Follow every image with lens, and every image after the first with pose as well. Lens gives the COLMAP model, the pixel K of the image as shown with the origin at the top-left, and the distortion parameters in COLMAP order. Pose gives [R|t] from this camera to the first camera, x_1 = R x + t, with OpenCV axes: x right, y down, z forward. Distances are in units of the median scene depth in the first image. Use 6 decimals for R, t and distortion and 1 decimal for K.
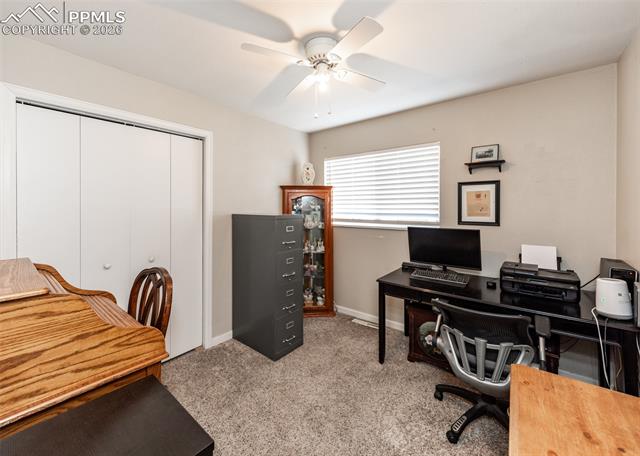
lens RADIAL K [[260.5, 0, 313.1], [0, 260.5, 205.2], [0, 0, 1]] dist [0.001443, 0.000010]
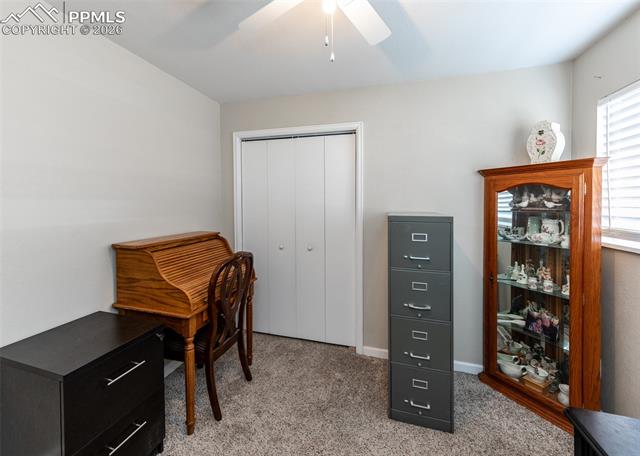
lens RADIAL K [[260.5, 0, 313.1], [0, 260.5, 205.2], [0, 0, 1]] dist [0.001443, 0.000010]
pose [[0.388736, 0.009641, -0.921299, 0.389083], [0.001256, 0.999939, 0.010993, 0.003124], [0.921348, -0.005431, 0.388701, 0.480818]]
